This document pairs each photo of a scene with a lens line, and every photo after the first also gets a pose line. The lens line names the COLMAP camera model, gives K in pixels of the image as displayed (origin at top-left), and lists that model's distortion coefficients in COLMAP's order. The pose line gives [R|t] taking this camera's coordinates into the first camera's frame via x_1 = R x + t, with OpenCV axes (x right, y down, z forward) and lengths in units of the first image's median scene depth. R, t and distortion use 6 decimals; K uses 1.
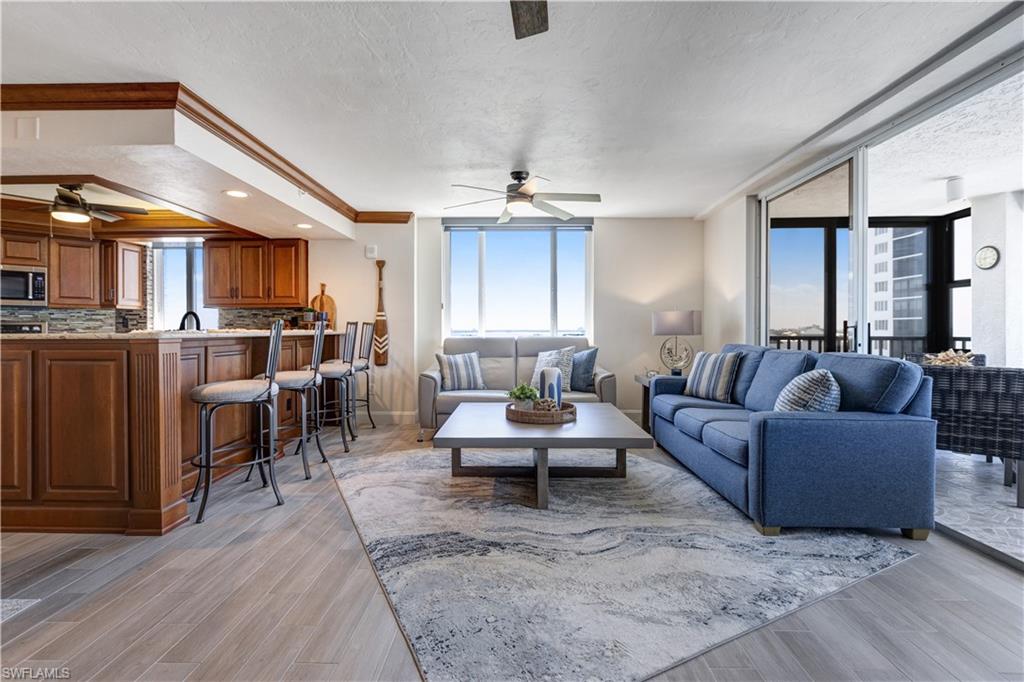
lens RADIAL K [[465.0, 0, 508.5], [0, 465.0, 330.8], [0, 0, 1]] dist [-0.000100, -0.000827]
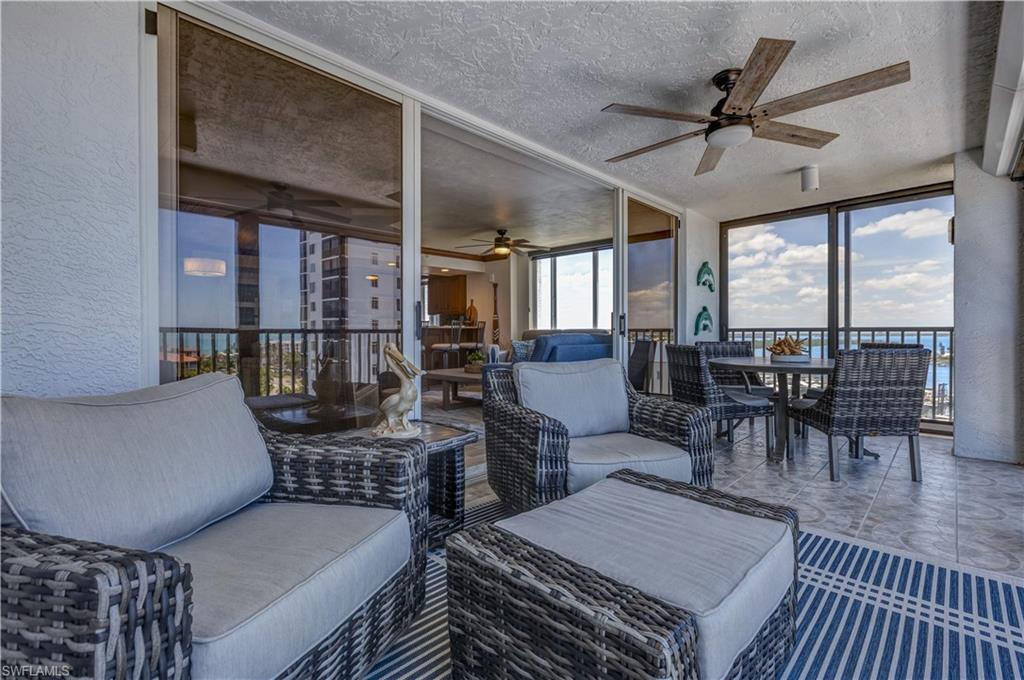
lens RADIAL K [[465.0, 0, 513.6], [0, 465.0, 336.0], [0, 0, 1]] dist [-0.000100, -0.000827]
pose [[0.727908, -0.000003, -0.685675, 0.995757], [0.002689, 0.999992, 0.002851, 0.033431], [0.685670, -0.003919, 0.727902, -0.166745]]
